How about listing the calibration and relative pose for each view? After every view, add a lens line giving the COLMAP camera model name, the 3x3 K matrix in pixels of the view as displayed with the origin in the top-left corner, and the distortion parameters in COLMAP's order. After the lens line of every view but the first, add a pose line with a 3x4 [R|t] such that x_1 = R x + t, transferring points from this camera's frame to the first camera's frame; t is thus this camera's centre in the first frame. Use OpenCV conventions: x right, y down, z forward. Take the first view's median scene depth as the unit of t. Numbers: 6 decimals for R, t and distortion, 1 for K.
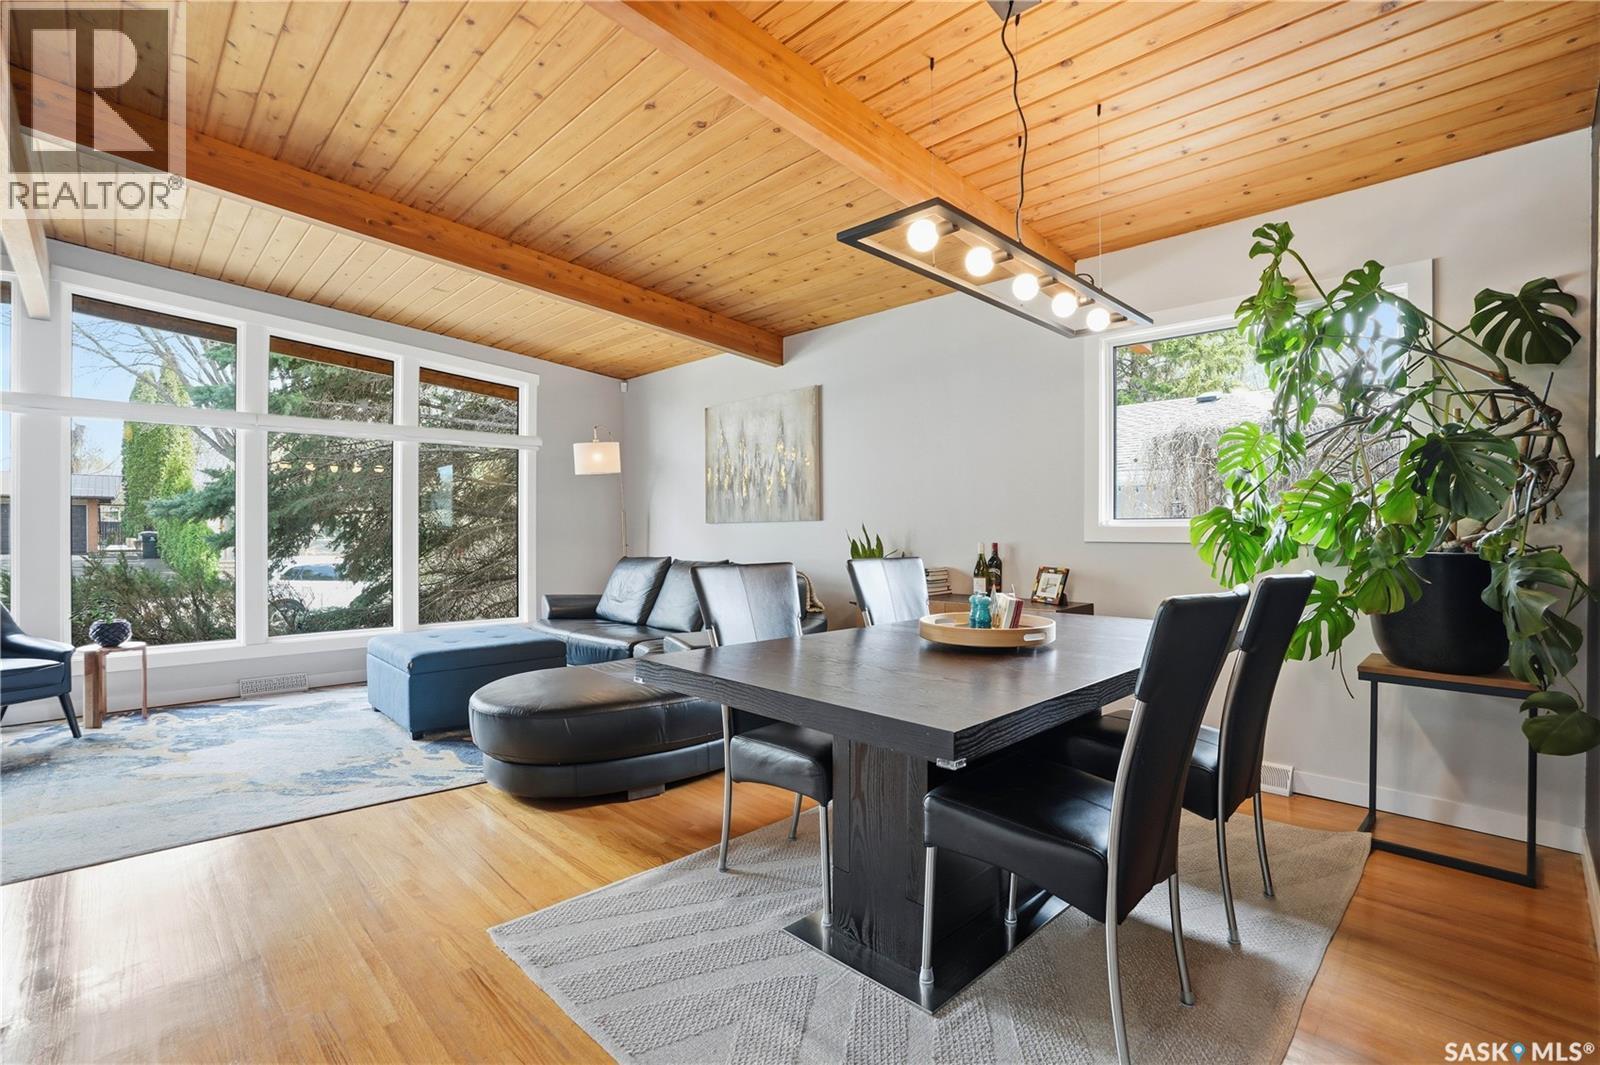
lens RADIAL K [[738.7, 0, 800.0], [0, 738.7, 532.5], [0, 0, 1]] dist [-0.065380, 0.026227]
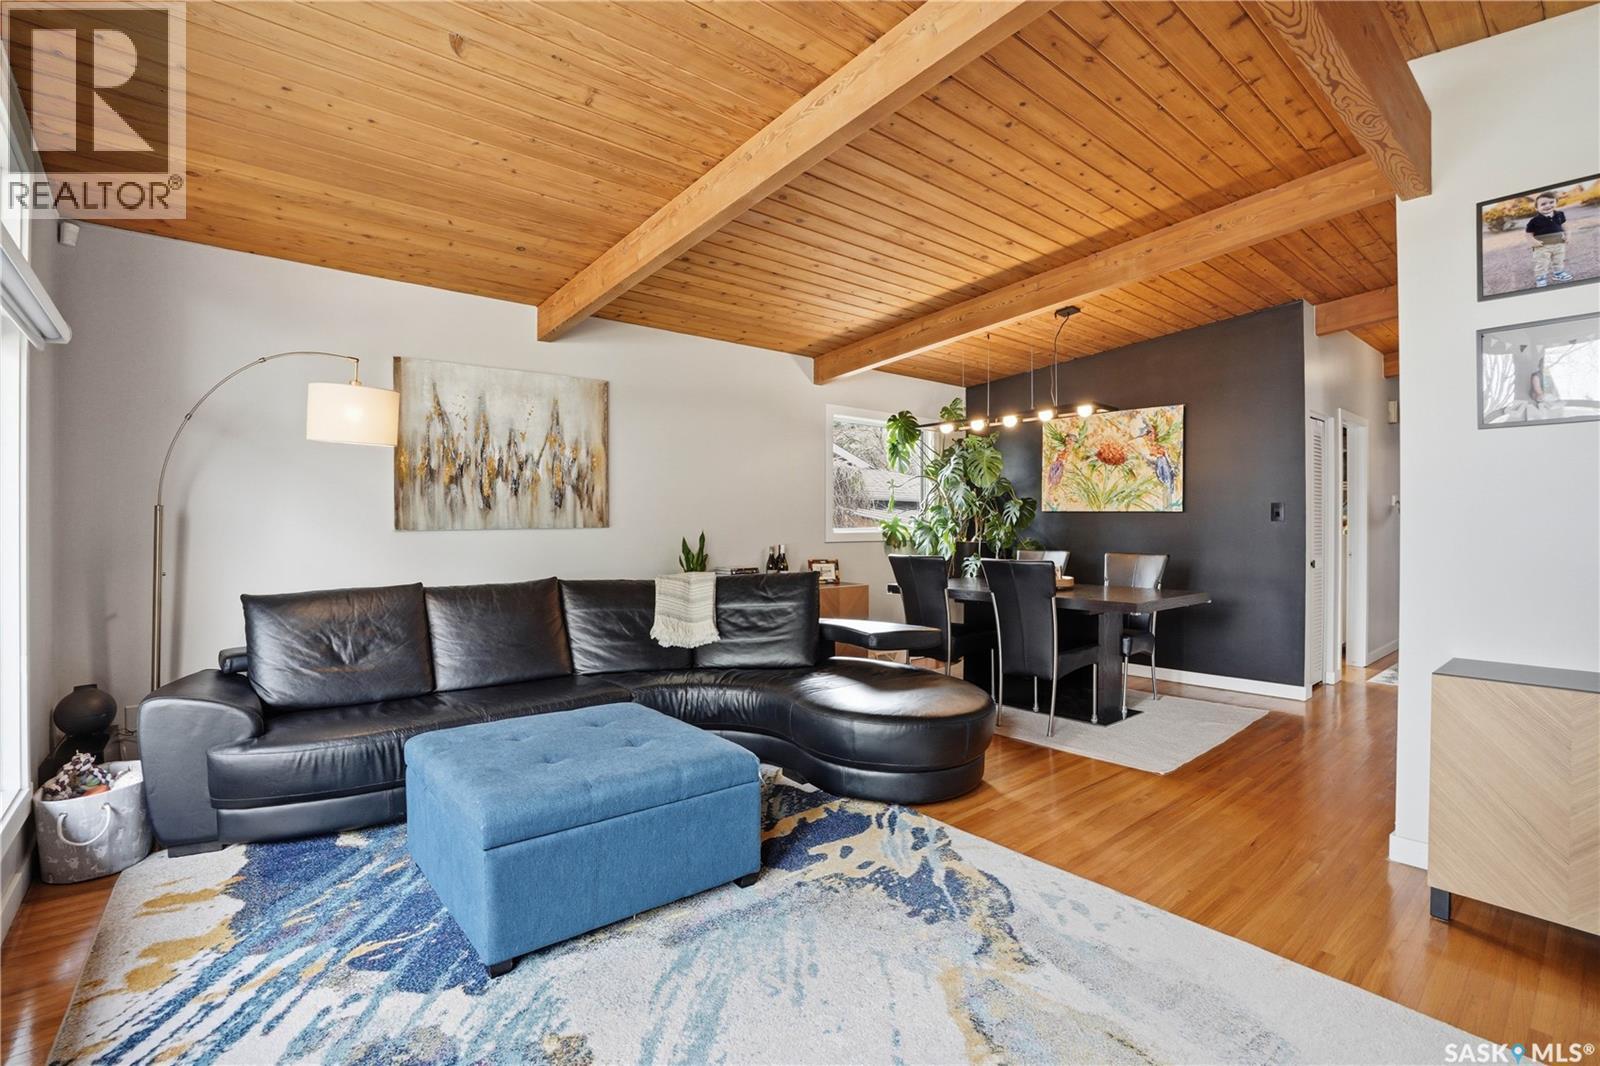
lens RADIAL K [[747.7, 0, 806.7], [0, 747.7, 523.1], [0, 0, 1]] dist [-0.074656, 0.028672]
pose [[0.060634, 0.001048, 0.998160, -1.143651], [0.004538, 0.999989, -0.001325, -0.024886], [-0.998150, 0.004610, 0.060629, 0.893694]]
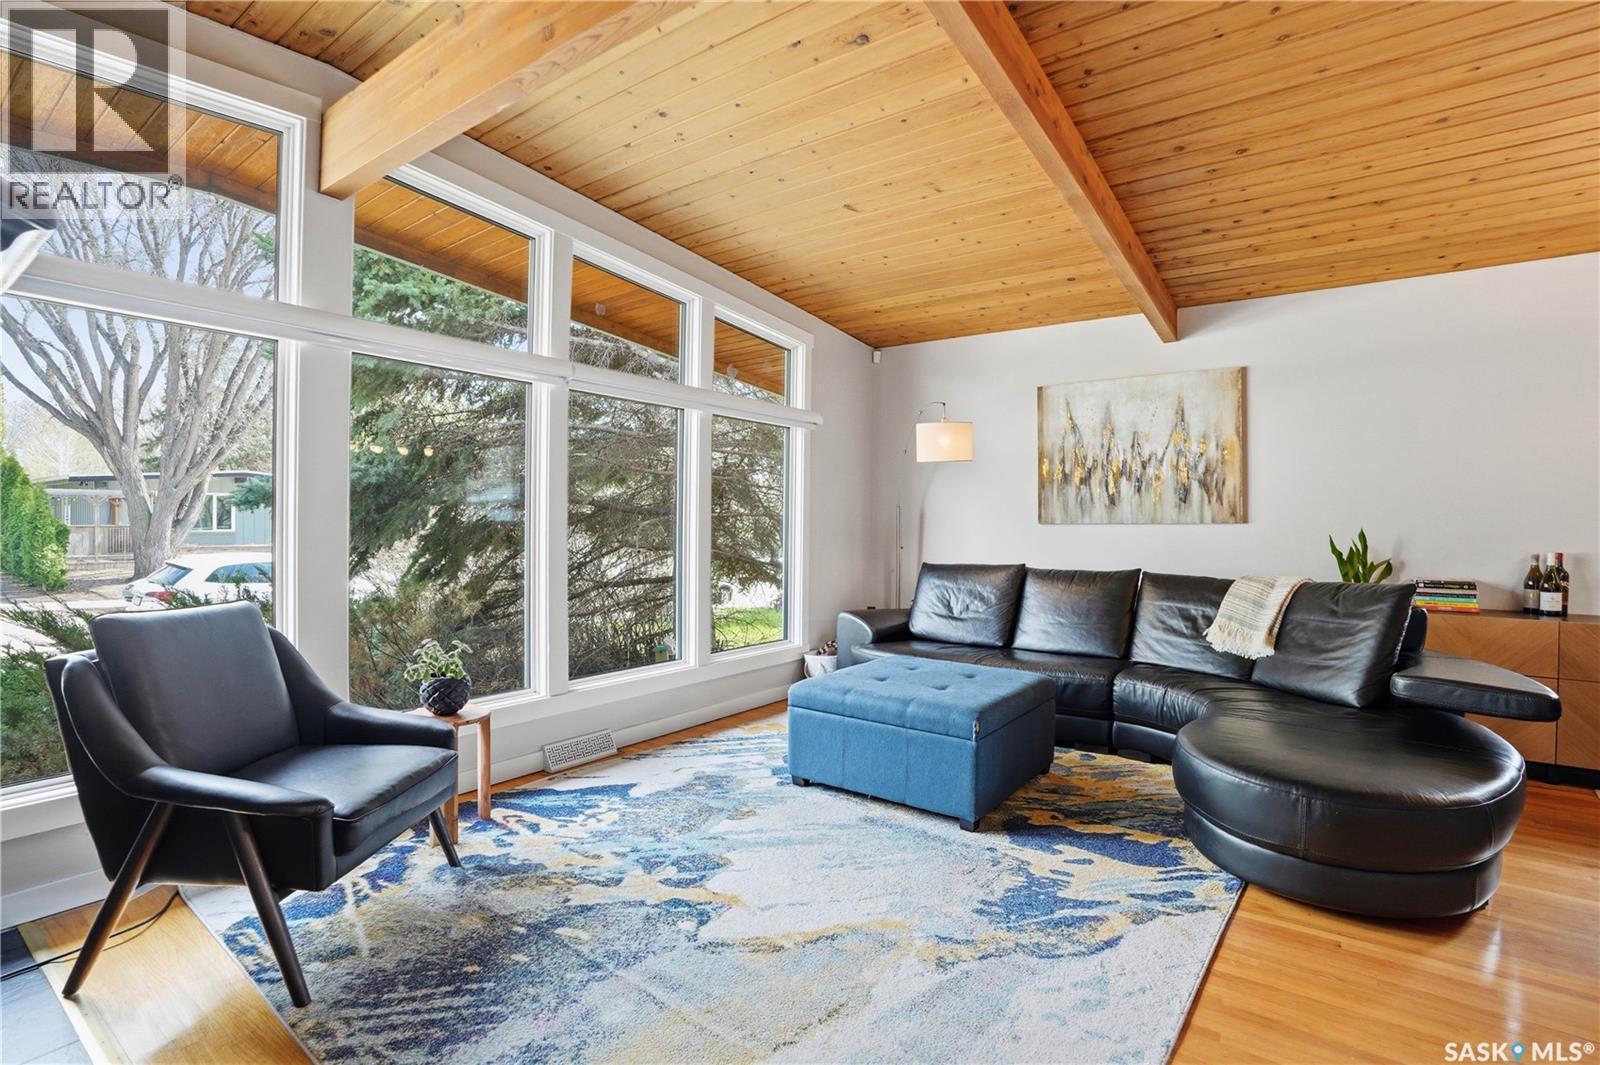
lens RADIAL K [[758.8, 0, 809.0], [0, 758.8, 527.7], [0, 0, 1]] dist [-0.048388, 0.000763]
pose [[0.984797, 0.007017, 0.173565, -0.805008], [-0.007675, 0.999966, 0.003119, -0.012836], [-0.173537, -0.004404, 0.984817, 0.296871]]
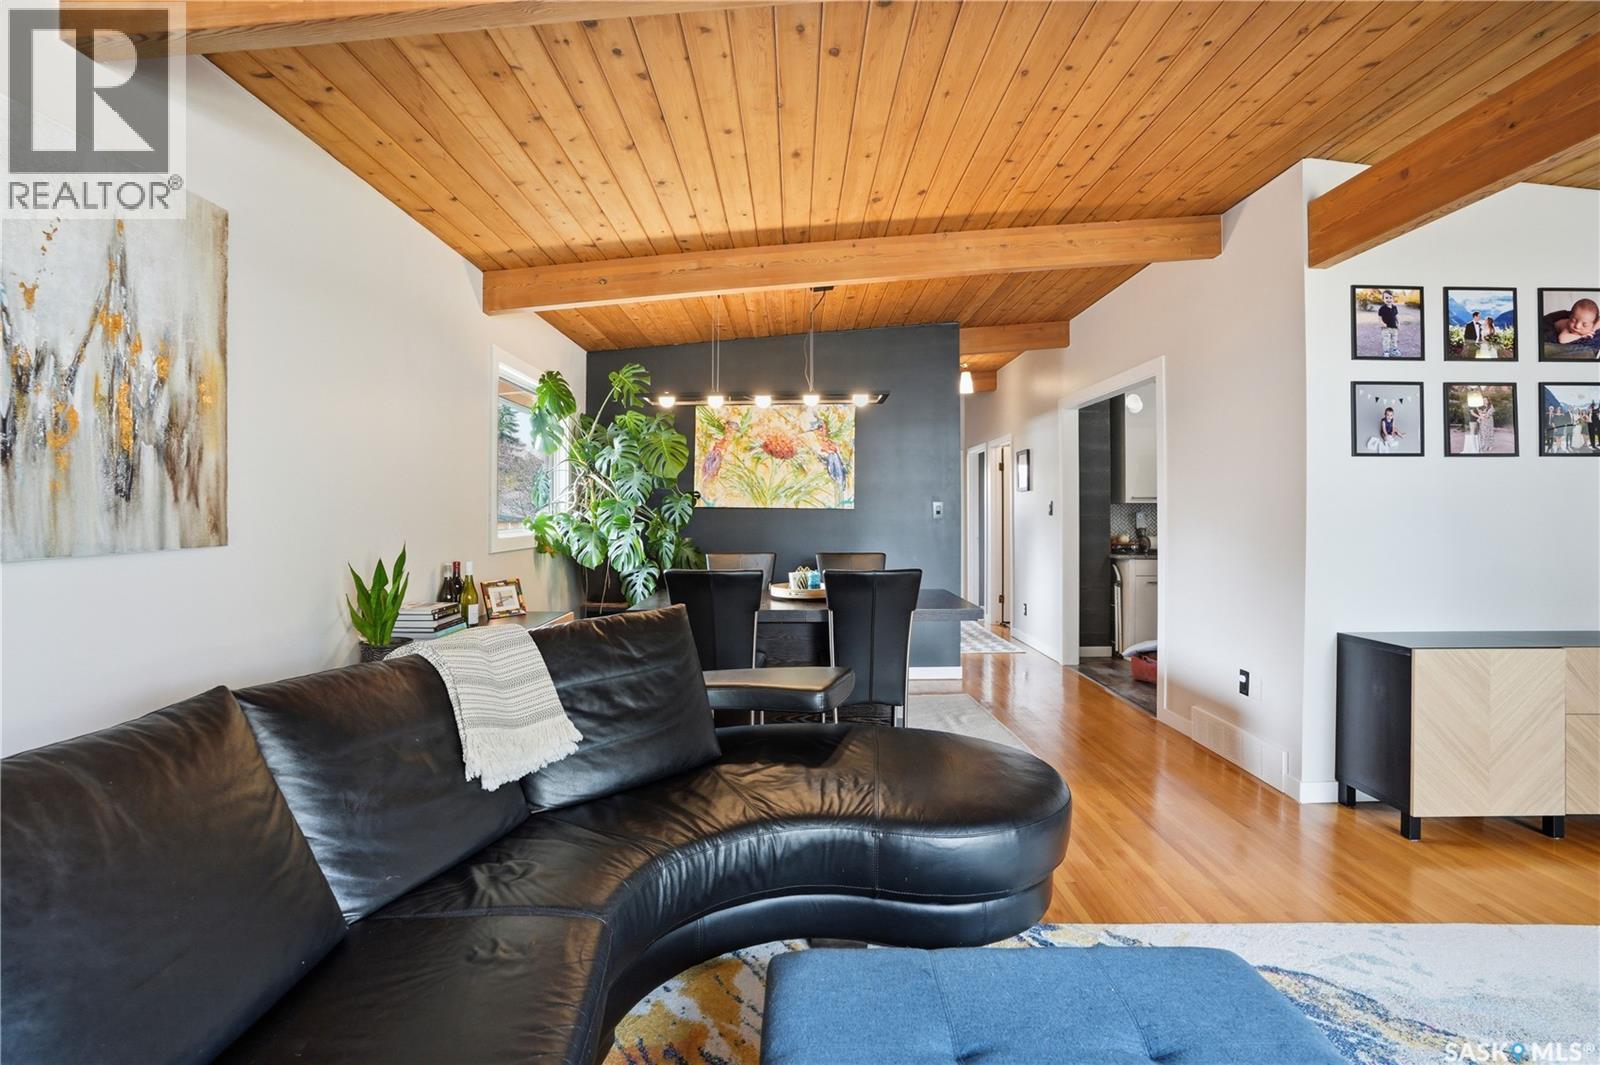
lens RADIAL K [[748.5, 0, 804.2], [0, 748.5, 505.2], [0, 0, 1]] dist [-0.069784, 0.027818]
pose [[-0.723378, 0.005772, 0.690428, -0.616215], [0.002573, 0.999981, -0.005665, -0.045287], [-0.690447, -0.002322, -0.723379, 1.372549]]
